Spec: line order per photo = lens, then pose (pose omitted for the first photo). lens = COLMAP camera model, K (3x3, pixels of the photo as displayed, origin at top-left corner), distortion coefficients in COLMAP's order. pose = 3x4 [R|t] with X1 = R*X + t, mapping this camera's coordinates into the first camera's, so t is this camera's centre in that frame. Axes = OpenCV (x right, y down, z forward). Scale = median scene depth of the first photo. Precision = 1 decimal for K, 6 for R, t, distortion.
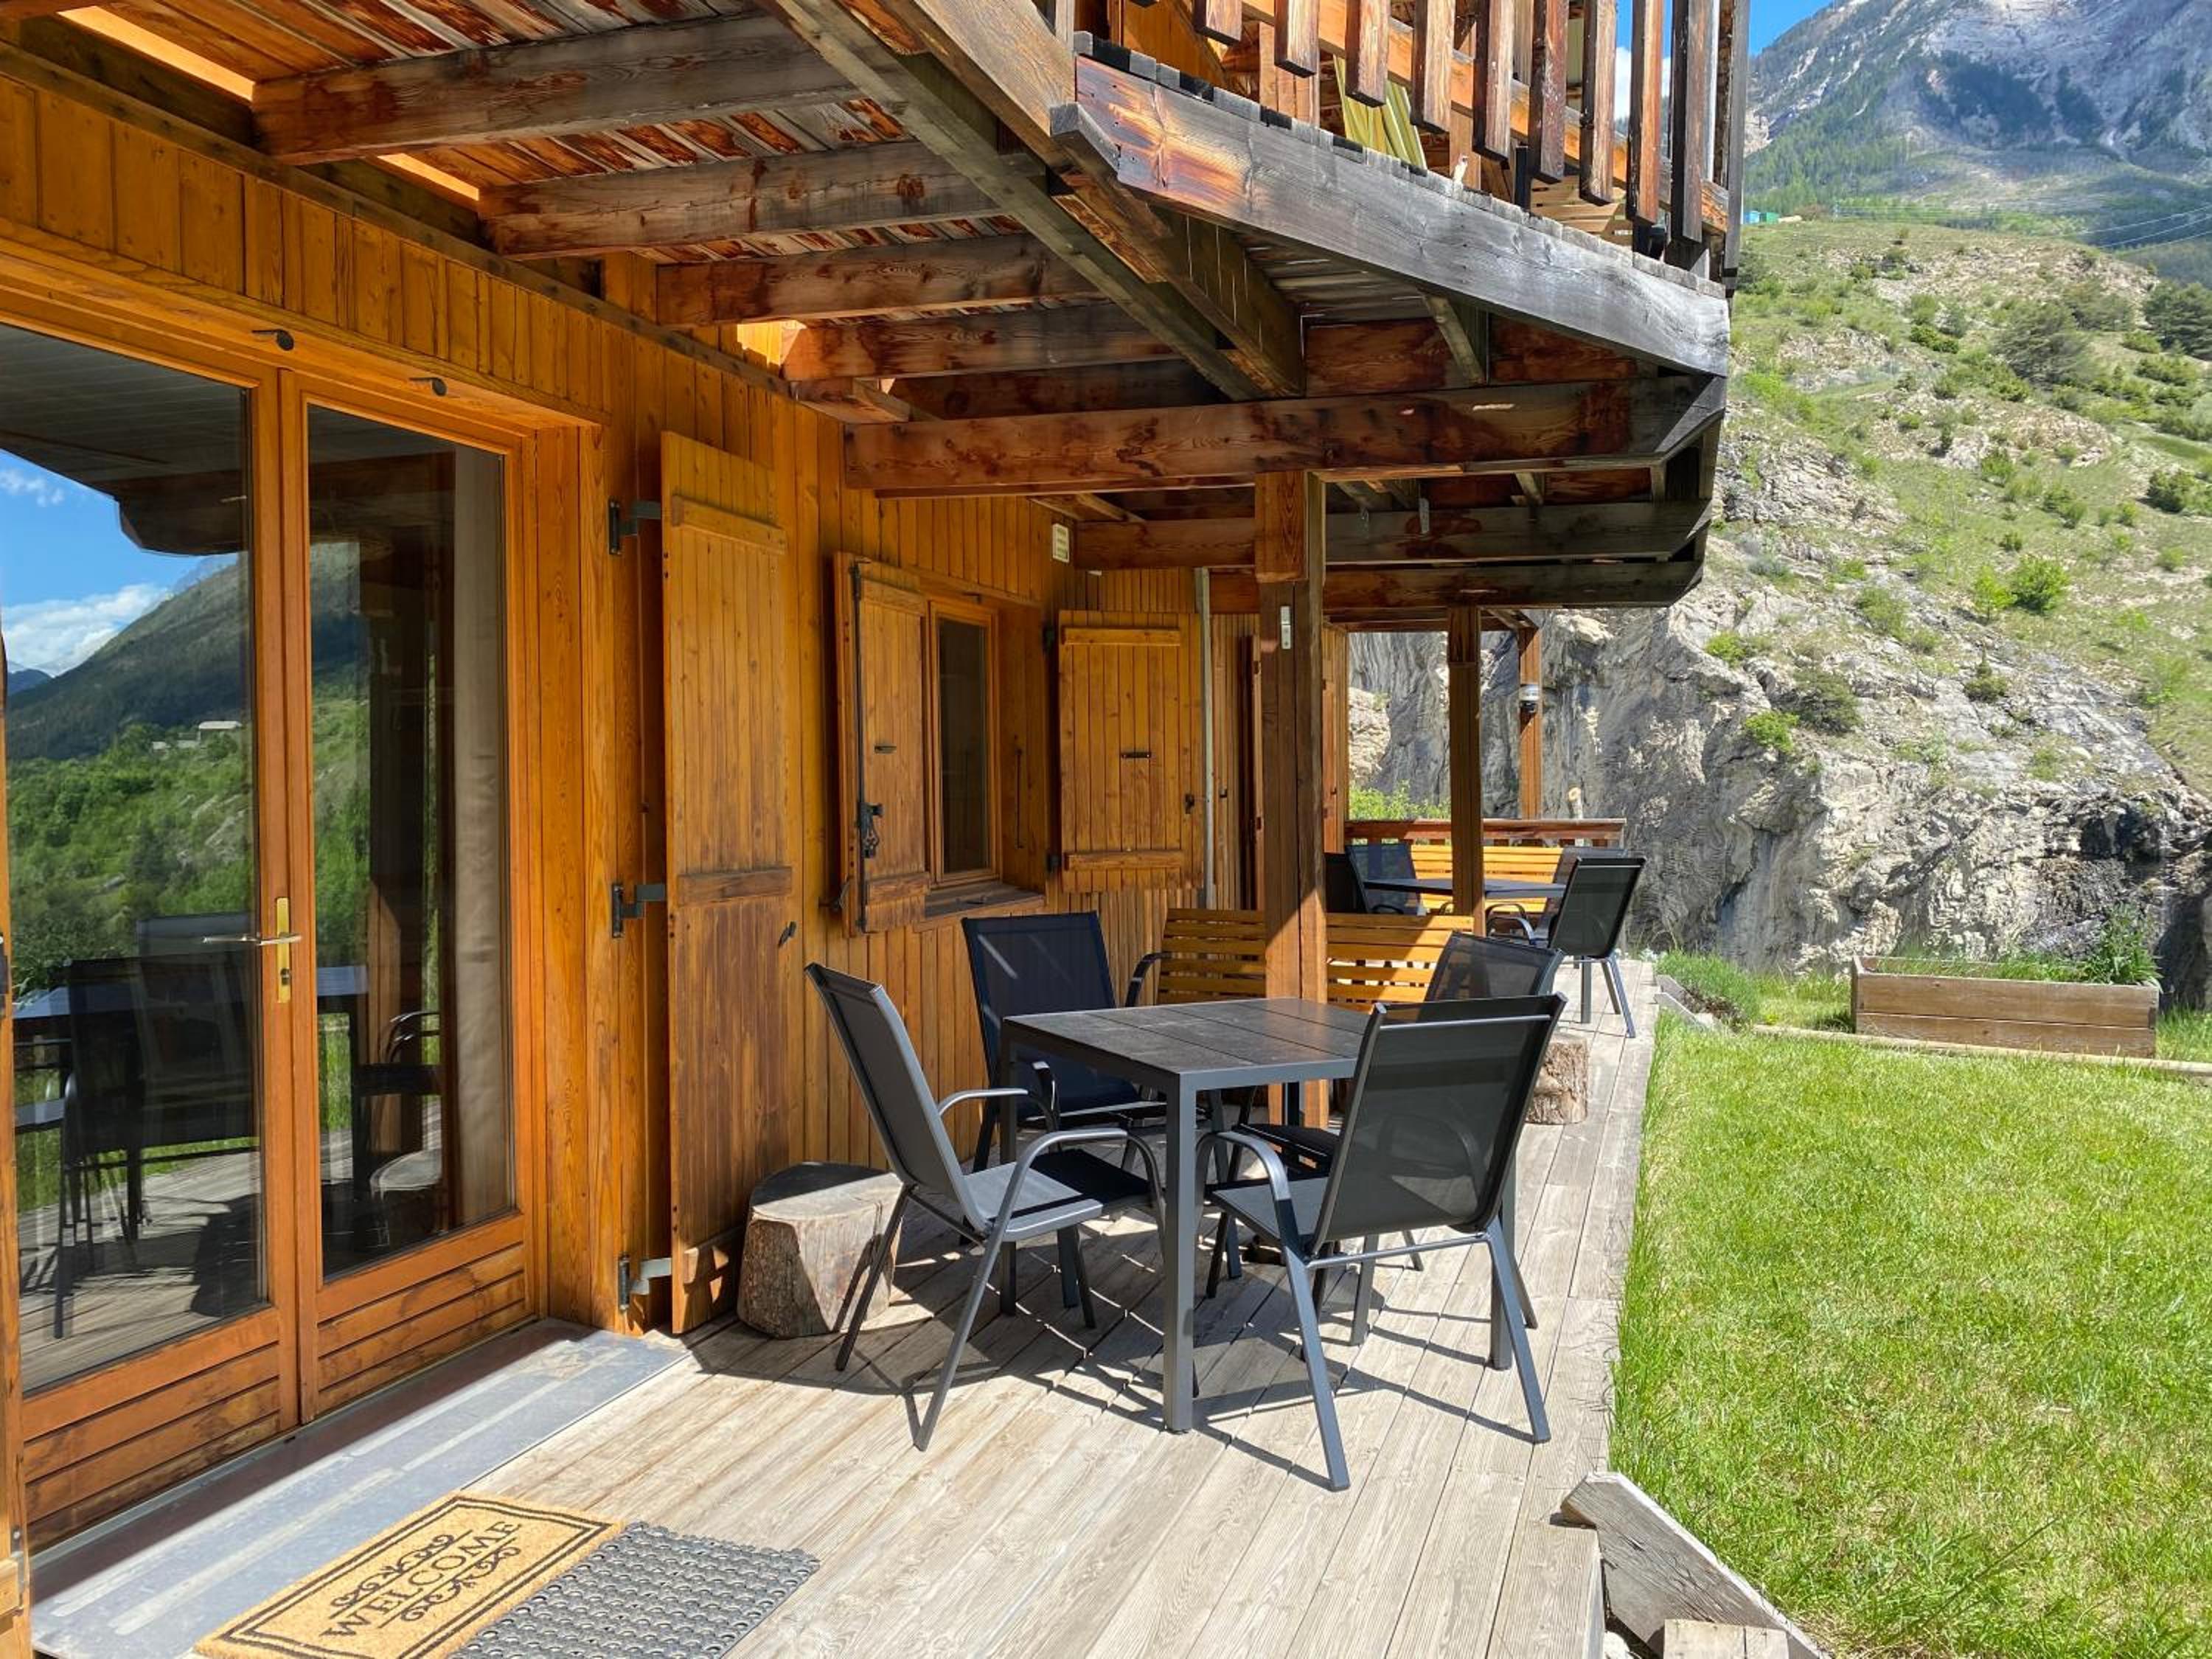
lens RADIAL K [[1670.5, 0, 1097.7], [0, 1670.5, 819.9], [0, 0, 1]] dist [0.011266, 0.000481]
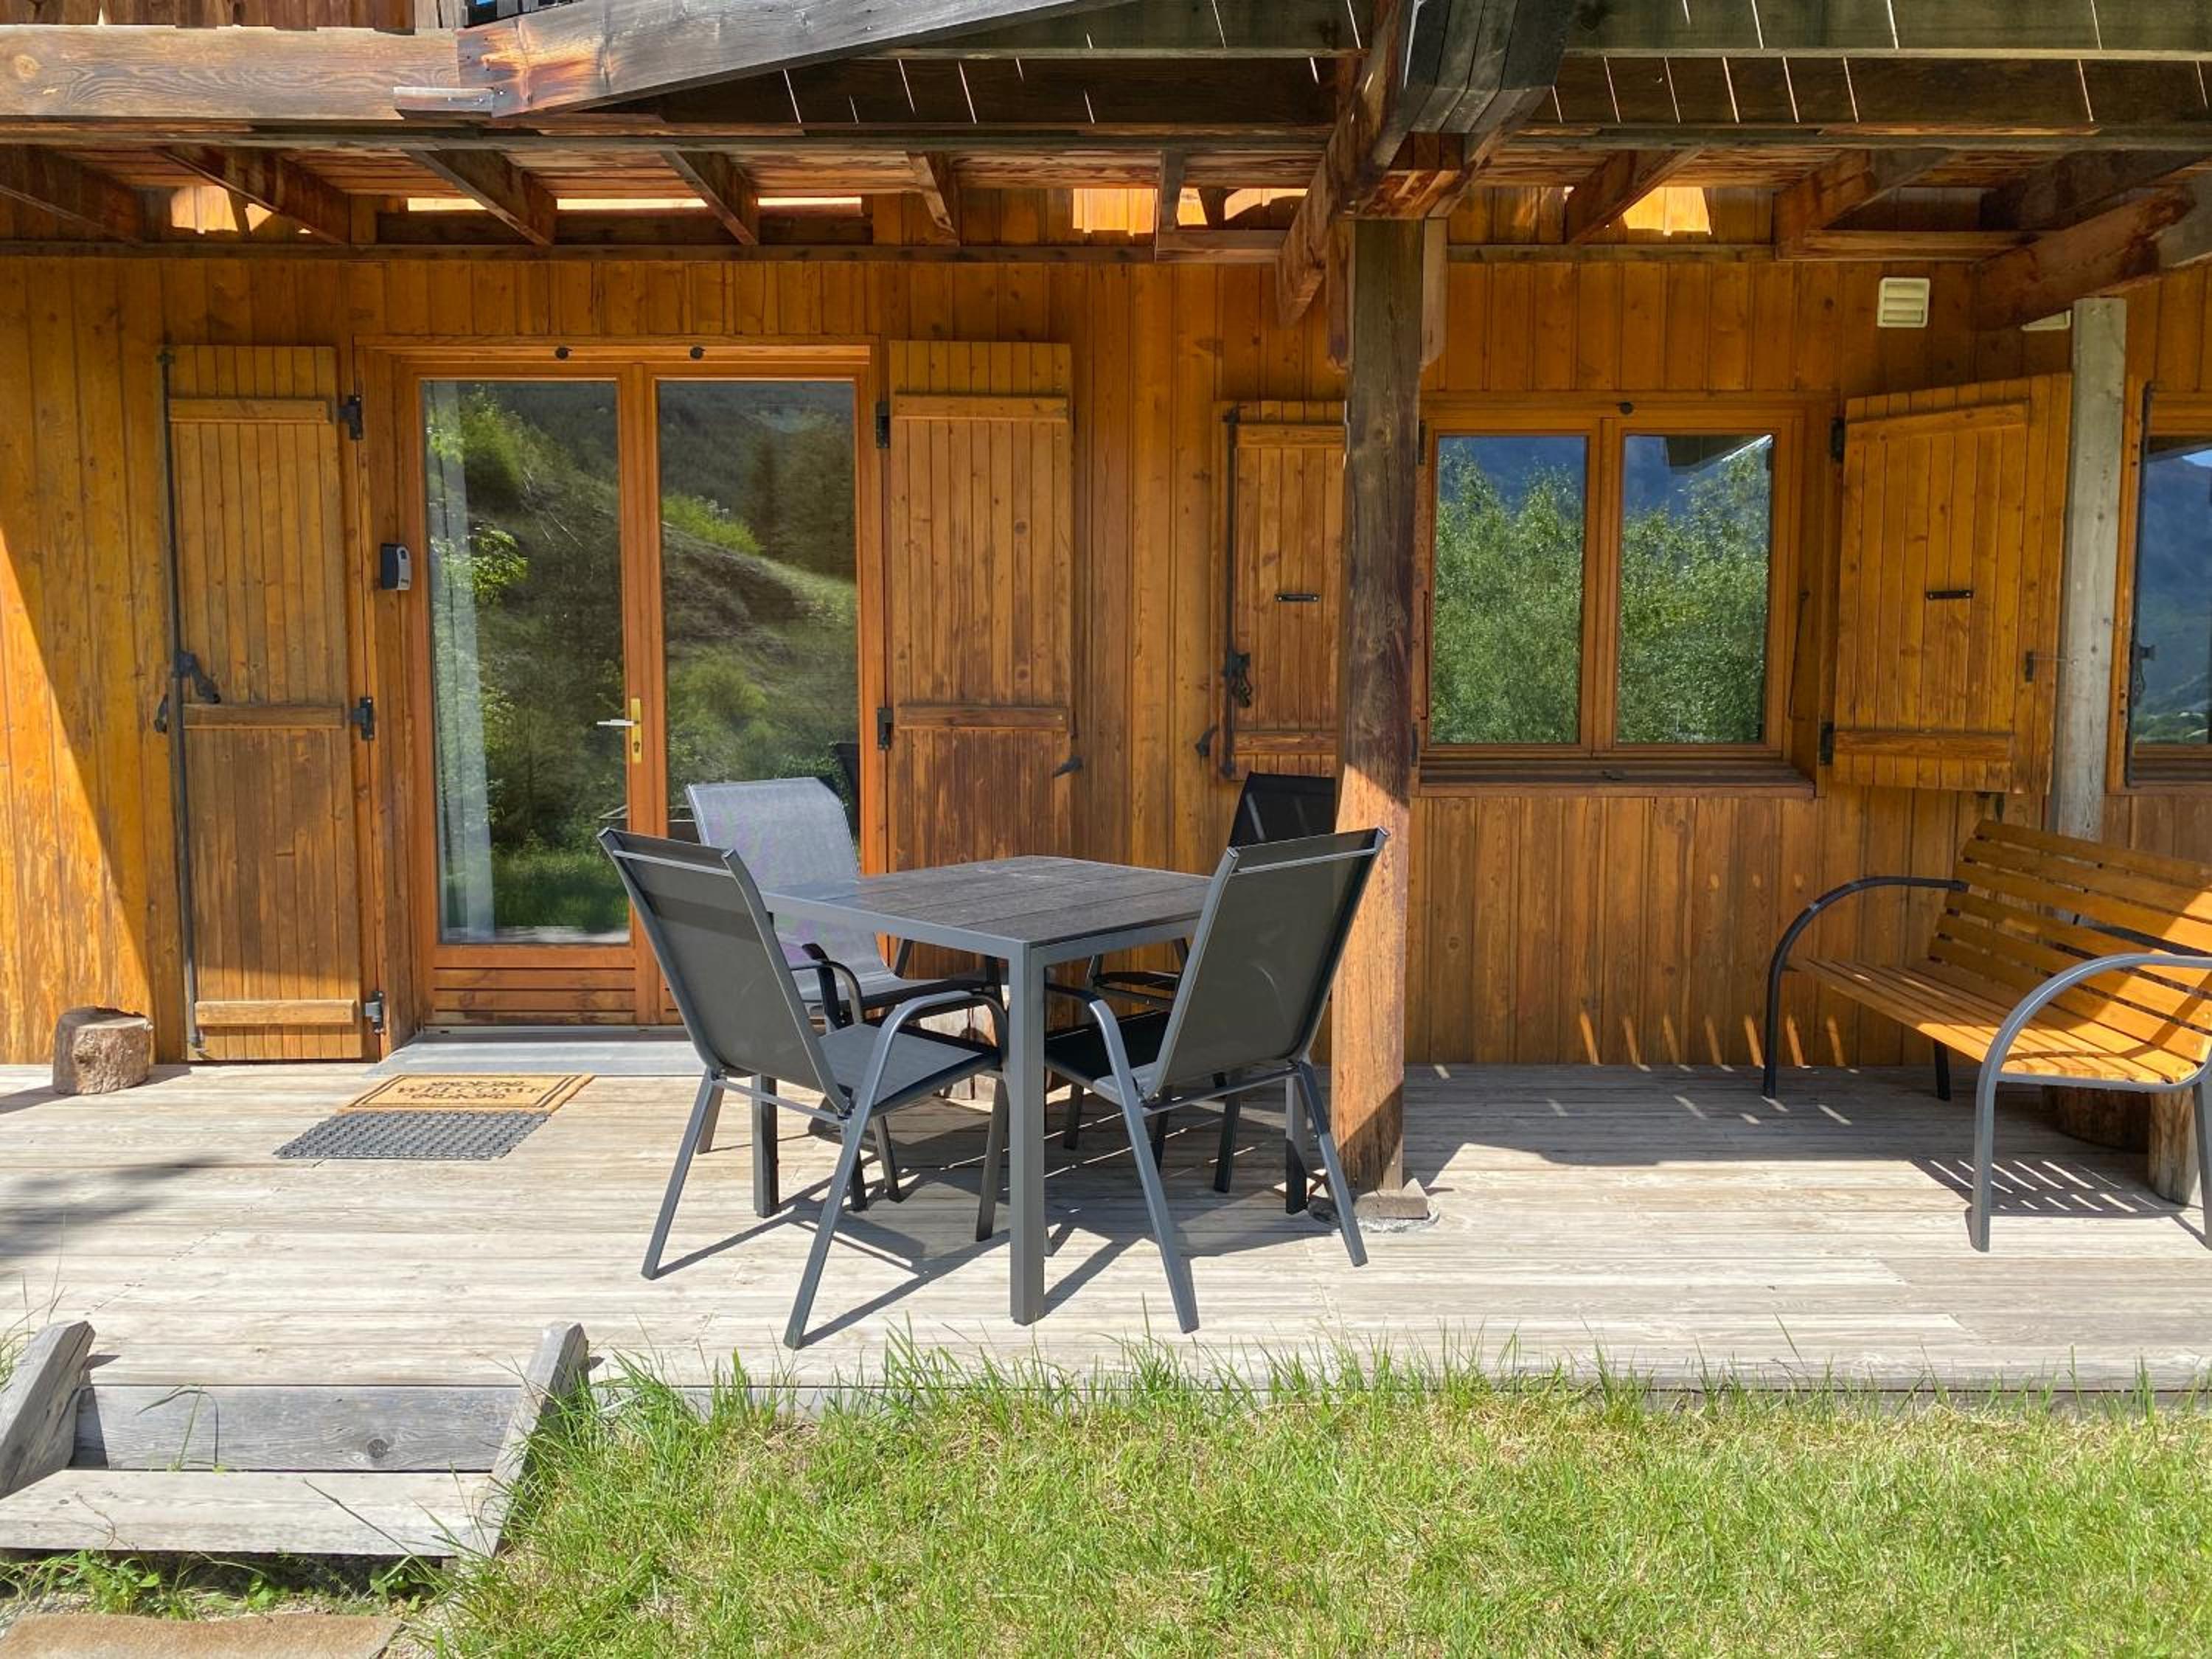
lens RADIAL K [[1670.5, 0, 1097.7], [0, 1670.5, 819.9], [0, 0, 1]] dist [0.011266, 0.000481]
pose [[0.326279, 0.102537, -0.939696, 0.910762], [-0.027056, 0.994705, 0.099145, -0.007776], [0.944886, -0.006925, 0.327326, 0.683568]]
